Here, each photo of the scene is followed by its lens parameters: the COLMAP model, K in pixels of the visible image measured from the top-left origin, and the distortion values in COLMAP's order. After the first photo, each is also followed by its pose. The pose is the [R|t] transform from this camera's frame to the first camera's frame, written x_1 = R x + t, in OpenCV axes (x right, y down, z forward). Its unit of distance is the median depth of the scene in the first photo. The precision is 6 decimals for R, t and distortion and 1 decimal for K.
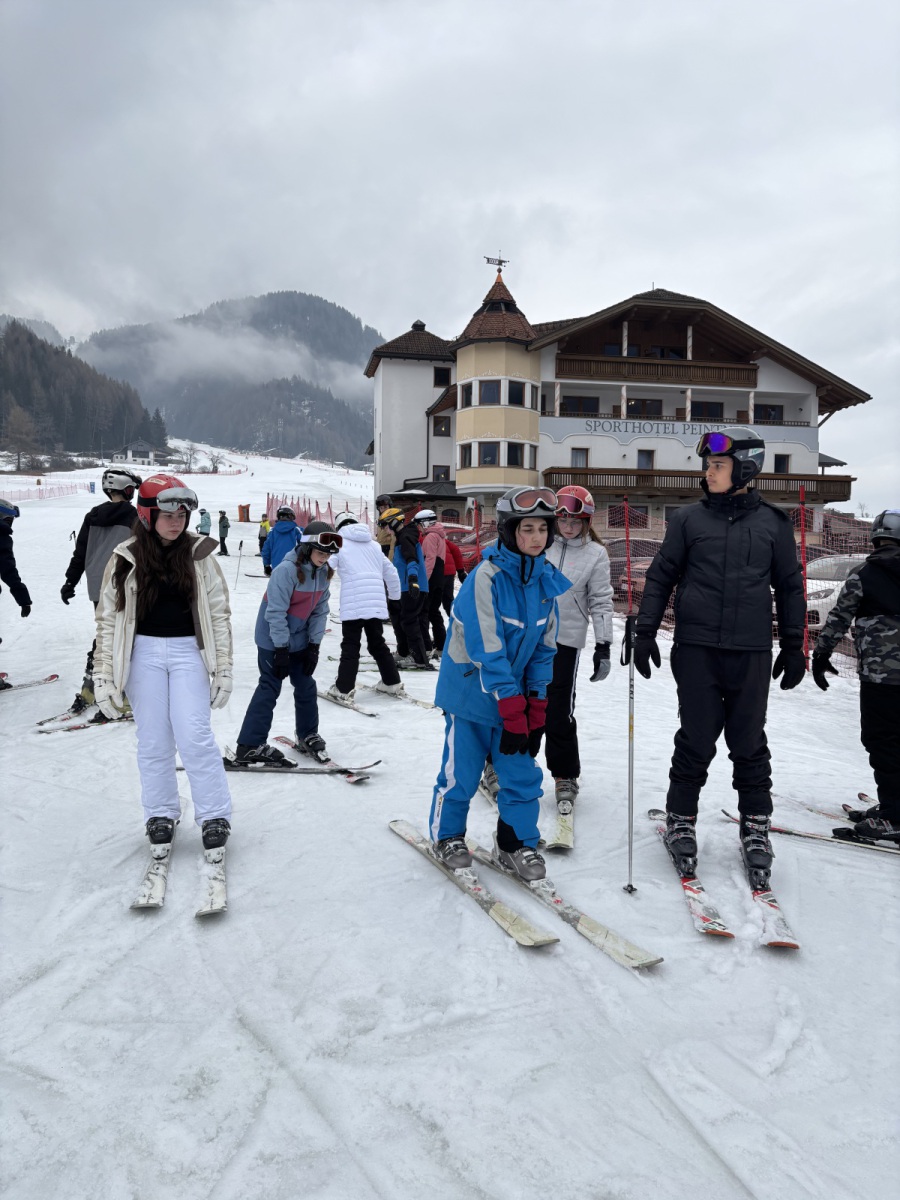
lens RADIAL K [[900.5, 0, 459.4], [0, 900.5, 612.8], [0, 0, 1]] dist [0.038454, -0.024770]
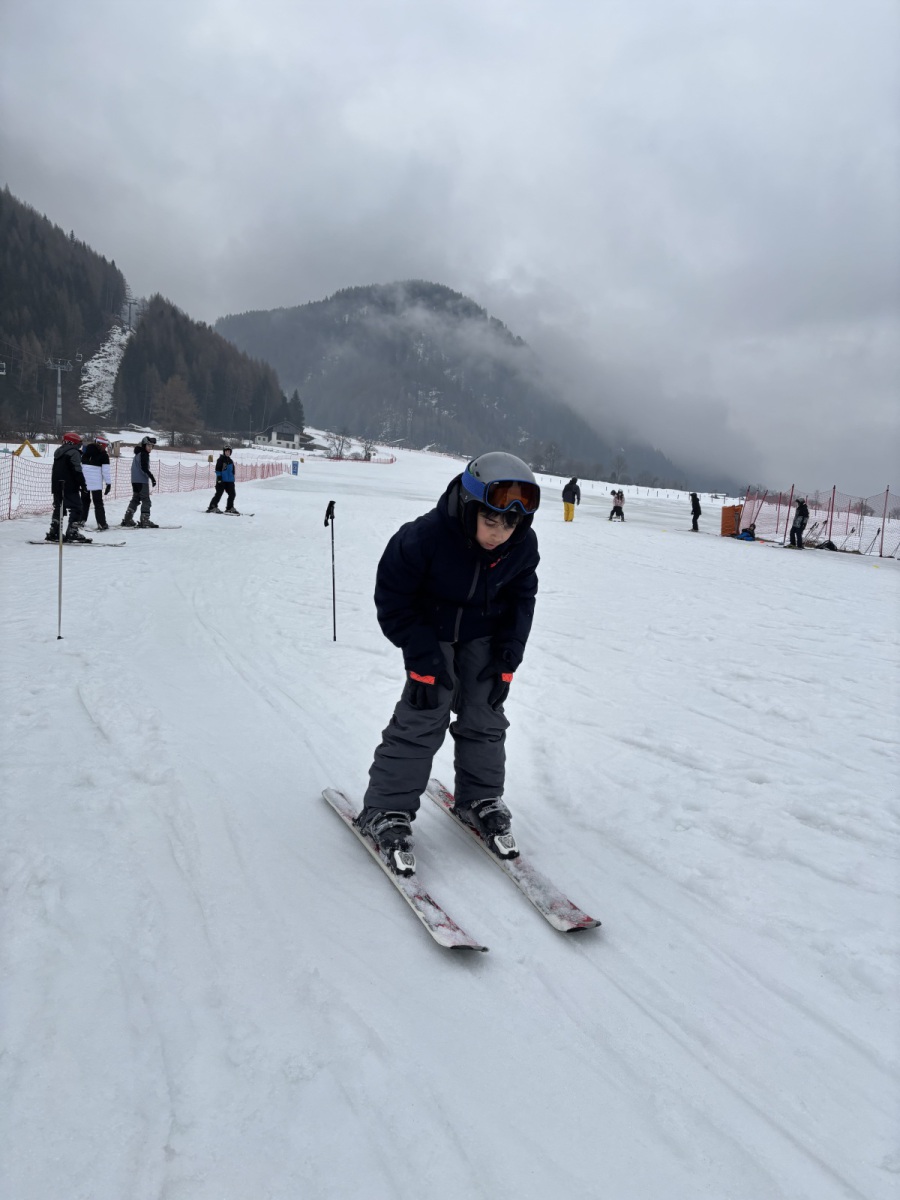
lens RADIAL K [[900.5, 0, 459.4], [0, 900.5, 612.8], [0, 0, 1]] dist [0.038454, -0.024770]
pose [[0.993655, 0.057890, -0.096425, -0.070877], [-0.057774, 0.998322, 0.003989, -0.009345], [0.096494, 0.001607, 0.995332, 0.093550]]
